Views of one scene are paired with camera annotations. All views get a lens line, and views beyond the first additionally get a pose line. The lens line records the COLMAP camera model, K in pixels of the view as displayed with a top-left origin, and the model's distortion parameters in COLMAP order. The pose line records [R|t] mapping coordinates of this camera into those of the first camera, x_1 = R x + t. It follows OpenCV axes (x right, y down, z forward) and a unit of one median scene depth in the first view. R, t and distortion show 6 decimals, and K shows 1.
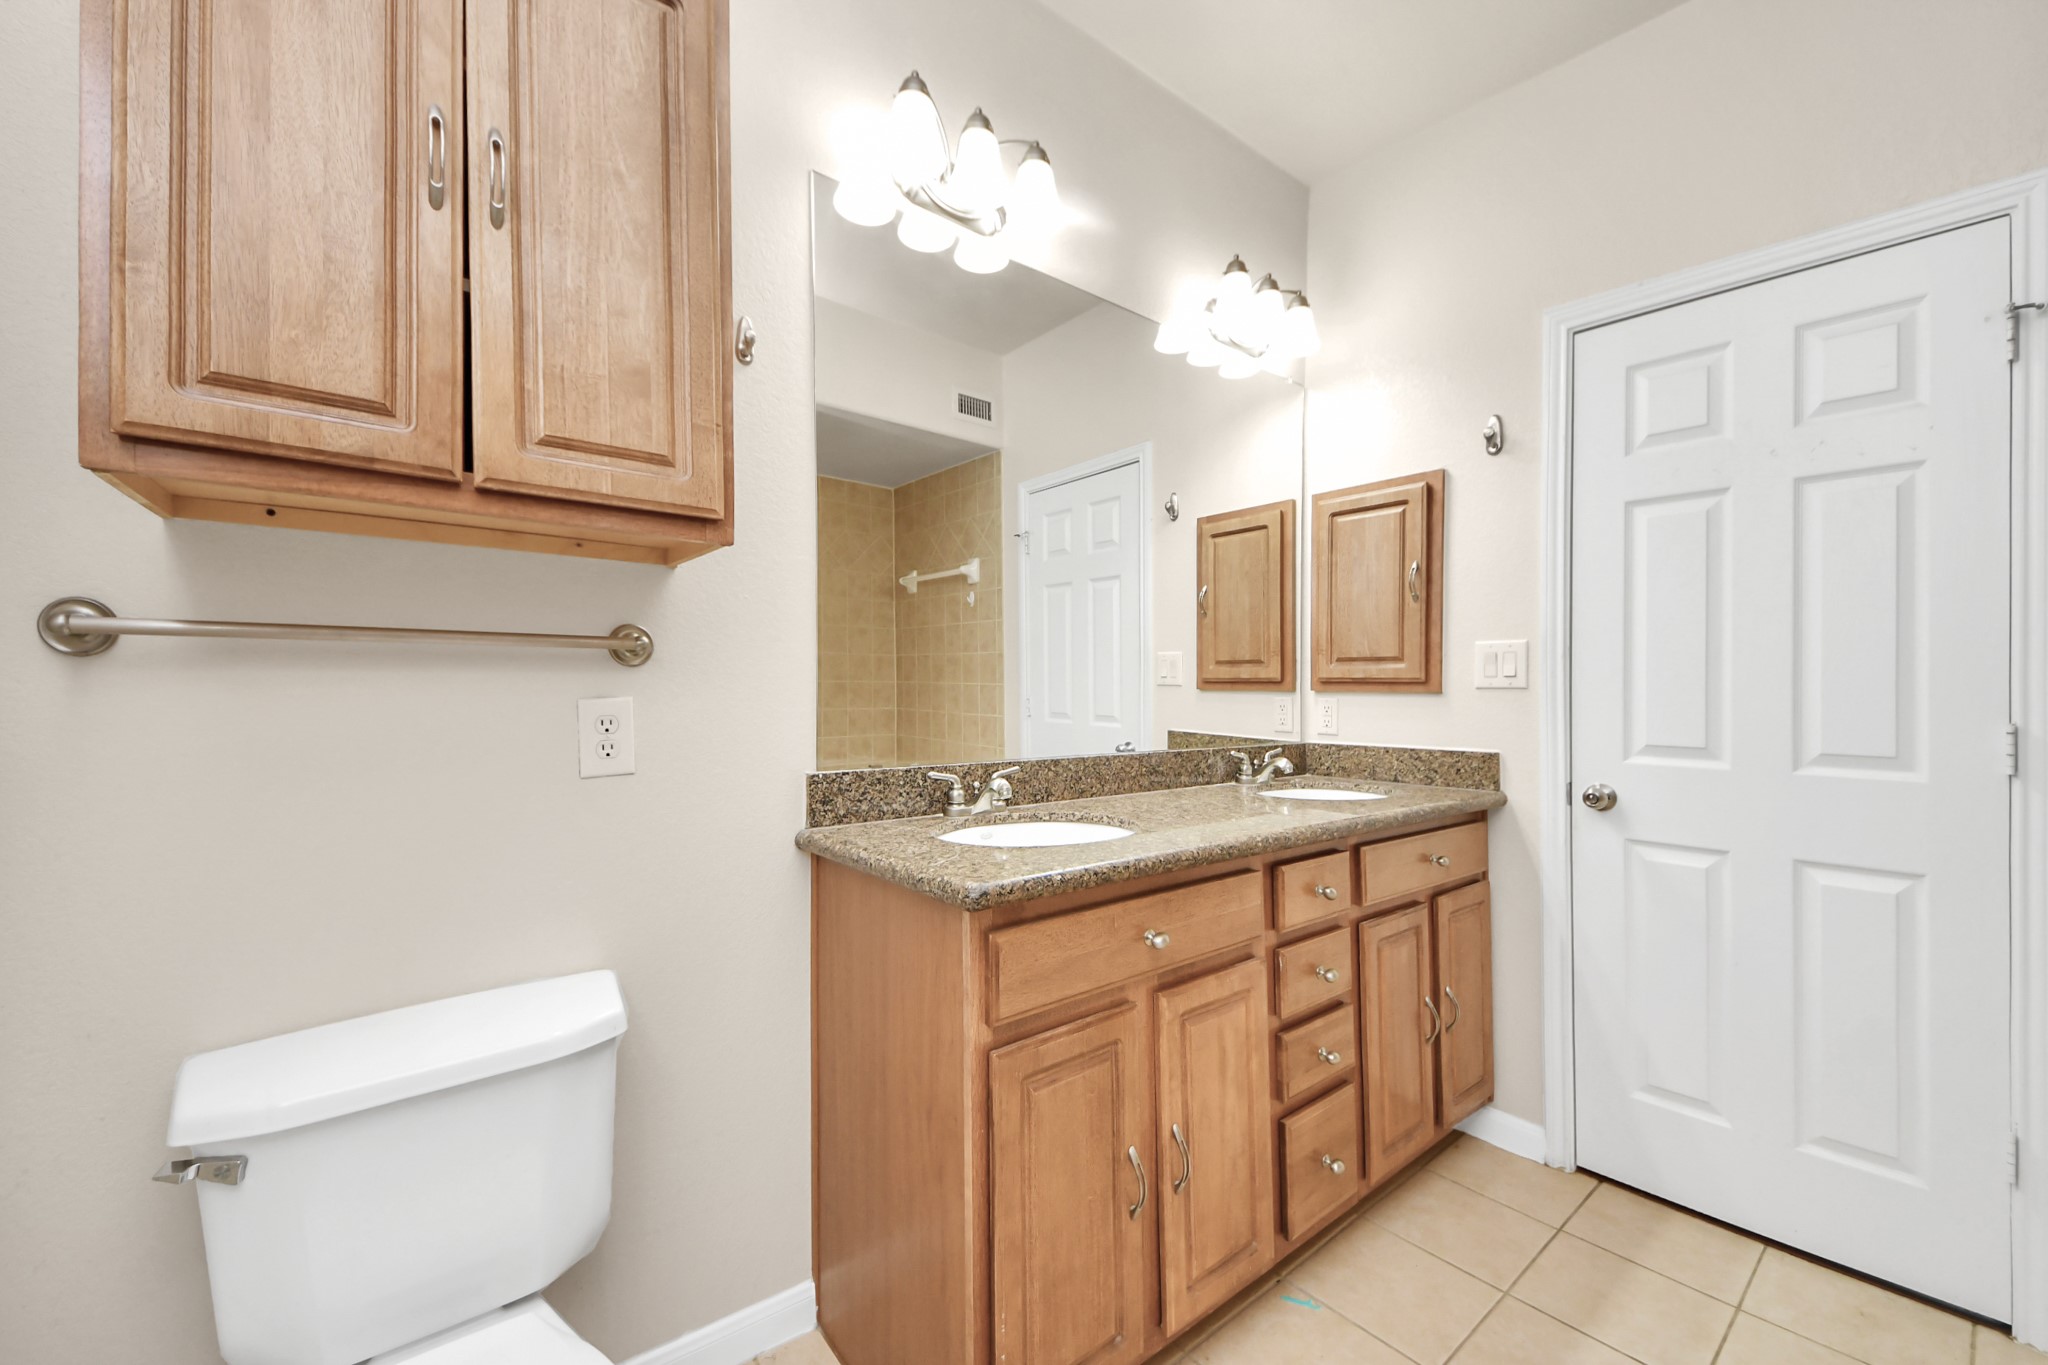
lens RADIAL K [[765.9, 0, 1044.4], [0, 765.9, 688.4], [0, 0, 1]] dist [0.015951, -0.004420]
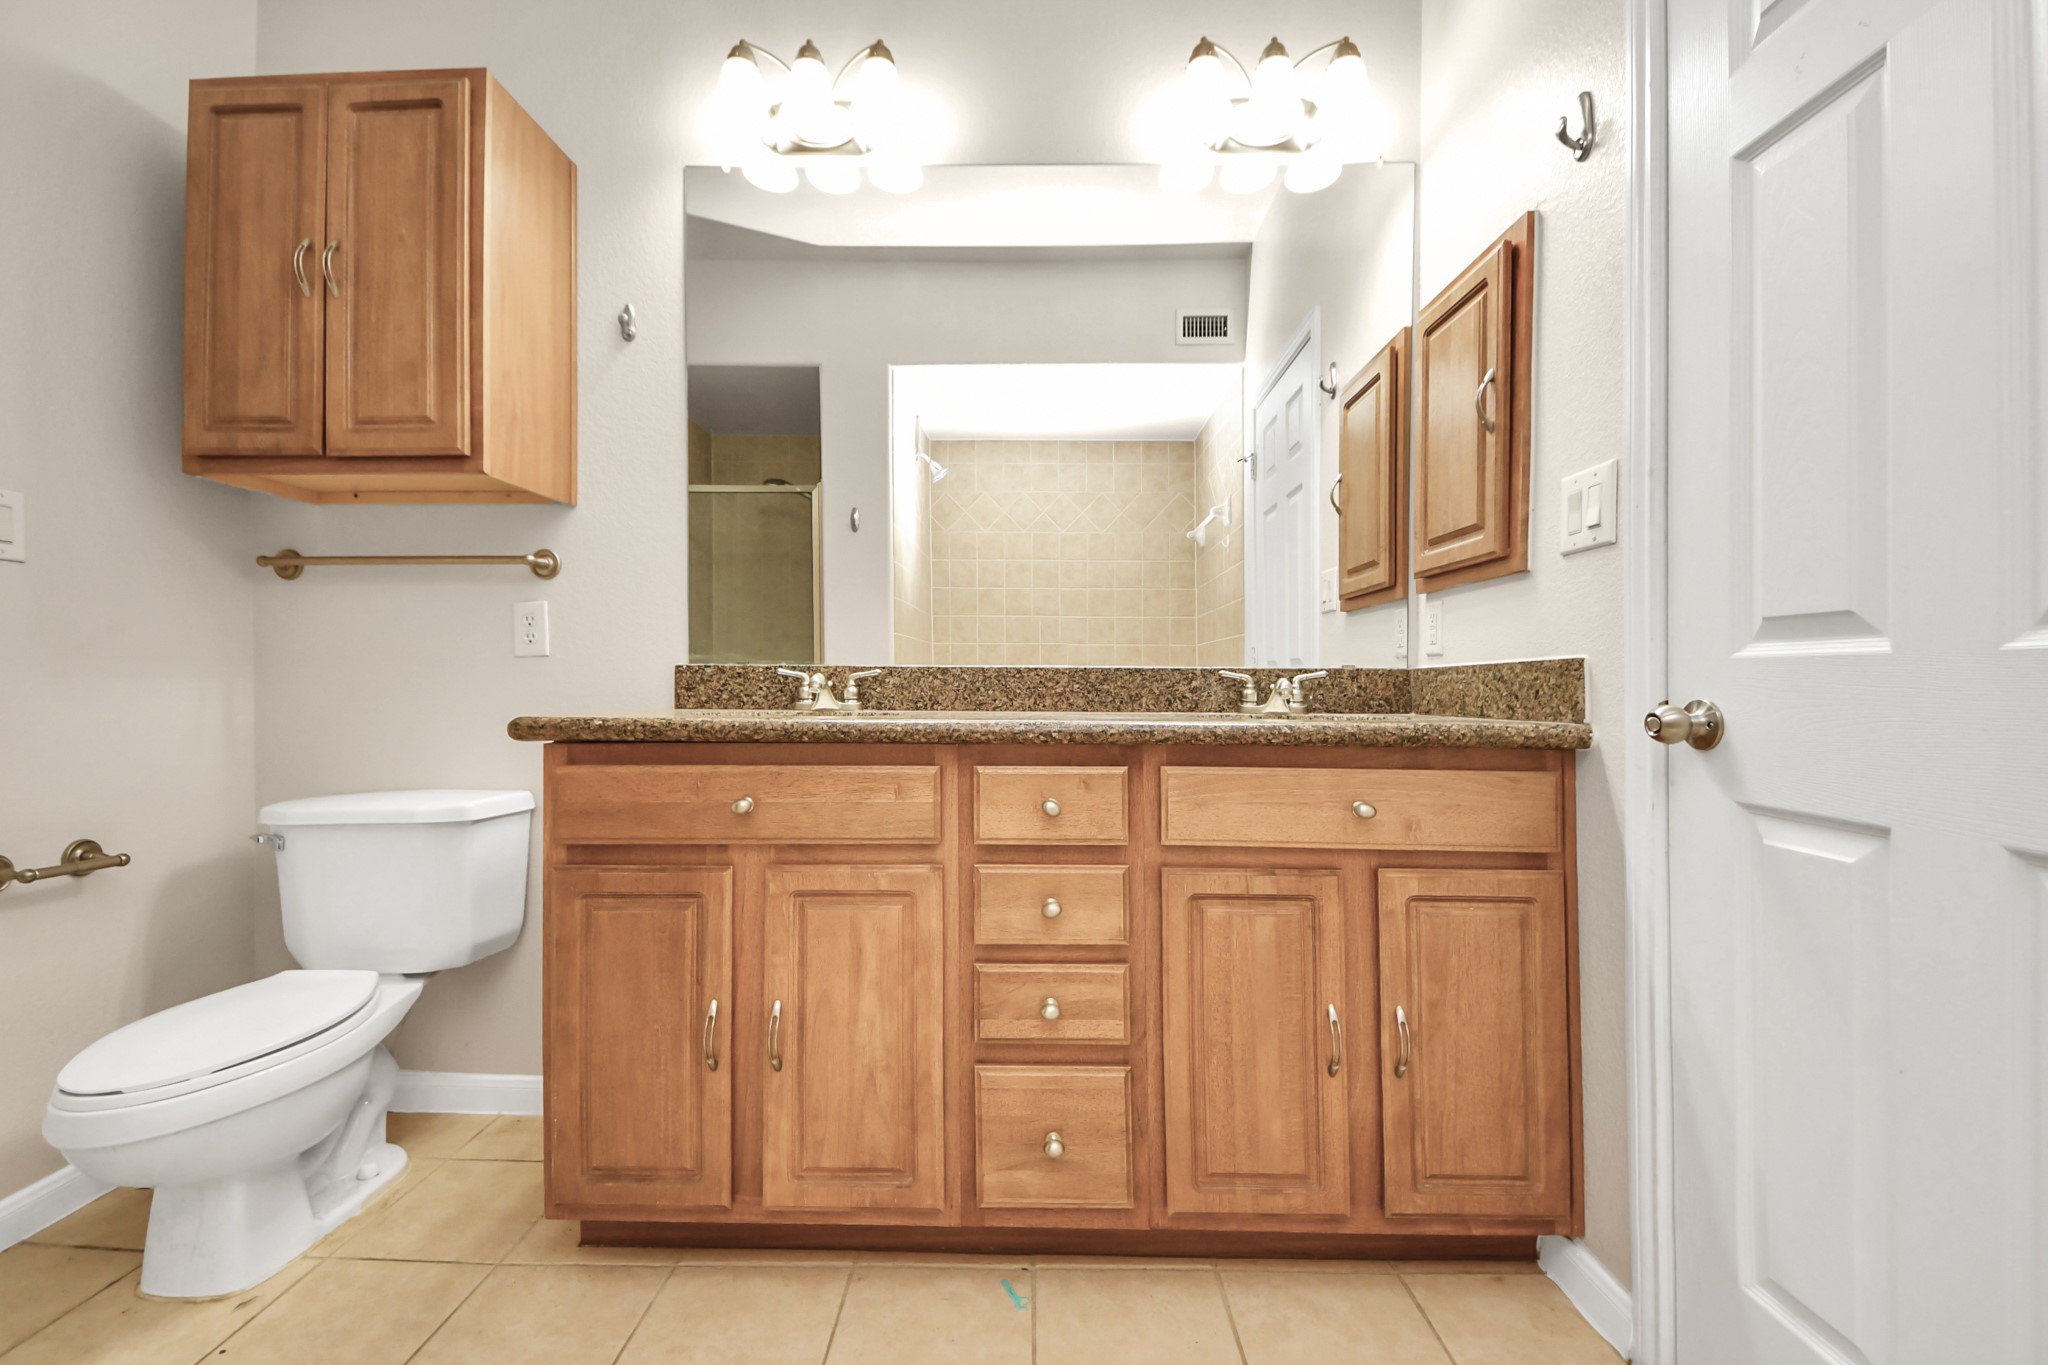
lens RADIAL K [[822.0, 0, 1036.9], [0, 822.0, 679.3], [0, 0, 1]] dist [0.016683, -0.003306]
pose [[0.778433, -0.010425, -0.627642, 0.749494], [0.004276, 0.999927, -0.011305, 0.118970], [0.627714, 0.006116, 0.778420, 0.267317]]
